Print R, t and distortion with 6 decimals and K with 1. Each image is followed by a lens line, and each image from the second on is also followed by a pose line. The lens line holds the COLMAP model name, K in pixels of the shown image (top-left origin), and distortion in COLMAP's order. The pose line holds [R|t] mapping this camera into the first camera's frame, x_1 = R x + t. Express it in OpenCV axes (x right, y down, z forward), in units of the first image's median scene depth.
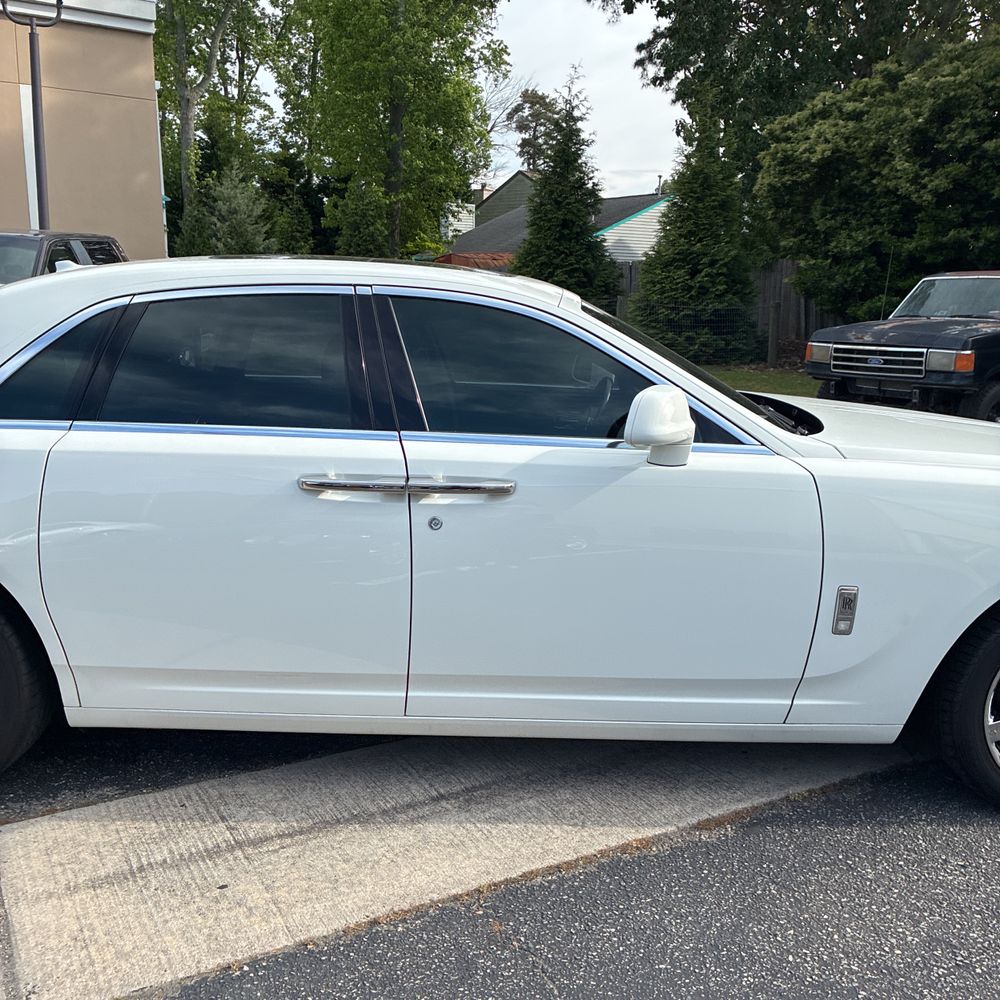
lens RADIAL K [[1015.1, 0, 499.9], [0, 1015.1, 511.8], [0, 0, 1]] dist [0.004784, 0.034720]
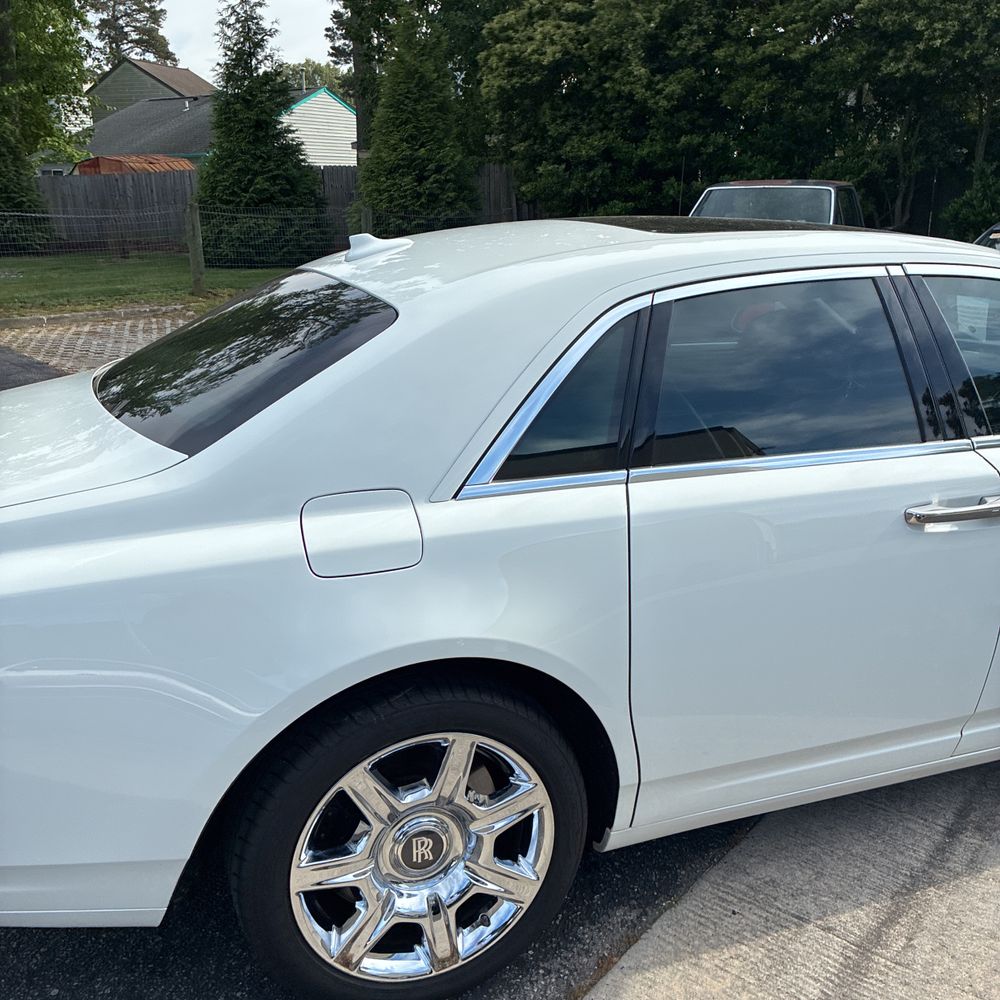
lens RADIAL K [[1005.6, 0, 470.0], [0, 1005.6, 527.2], [0, 0, 1]] dist [0.033195, -0.039681]
pose [[0.937231, -0.127009, 0.324756, -0.137977], [0.090783, 0.988067, 0.124430, -0.026864], [-0.336685, -0.087137, 0.937577, 0.060700]]
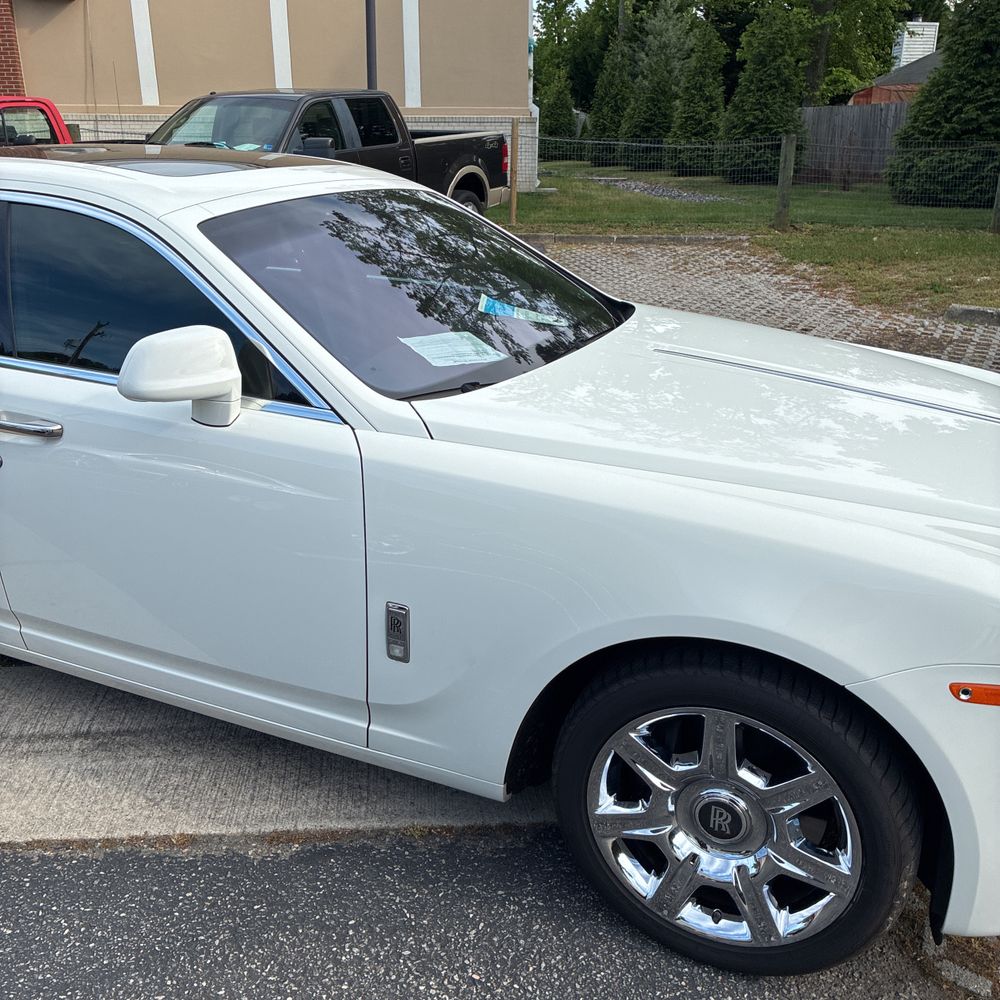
lens RADIAL K [[1012.8, 0, 493.6], [0, 1012.8, 496.9], [0, 0, 1]] dist [0.023502, -0.019429]
pose [[0.901825, 0.134563, -0.410614, 0.126637], [-0.077923, 0.985340, 0.151765, -0.023070], [0.425017, -0.104869, 0.899090, 0.060352]]
